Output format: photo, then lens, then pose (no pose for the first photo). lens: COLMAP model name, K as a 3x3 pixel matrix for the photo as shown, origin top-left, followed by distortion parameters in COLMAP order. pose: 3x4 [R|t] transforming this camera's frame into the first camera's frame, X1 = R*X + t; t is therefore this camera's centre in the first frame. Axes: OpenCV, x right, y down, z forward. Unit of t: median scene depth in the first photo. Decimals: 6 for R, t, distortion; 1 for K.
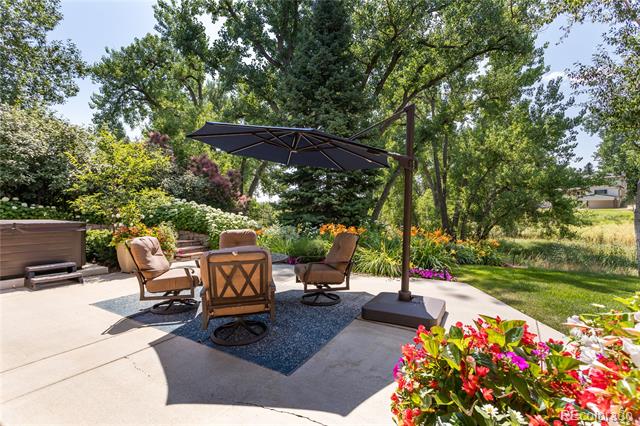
lens RADIAL K [[305.6, 0, 322.7], [0, 305.6, 216.1], [0, 0, 1]] dist [0.000495, -0.001214]
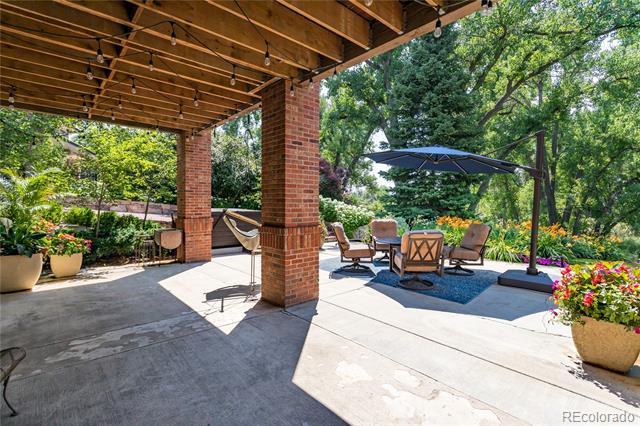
lens RADIAL K [[305.6, 0, 318.7], [0, 305.6, 209.2], [0, 0, 1]] dist [0.000495, -0.001214]
pose [[0.964447, 0.019032, -0.263590, -0.051293], [-0.016953, 0.999805, 0.010161, -0.002473], [0.263732, -0.005331, 0.964581, -0.097968]]
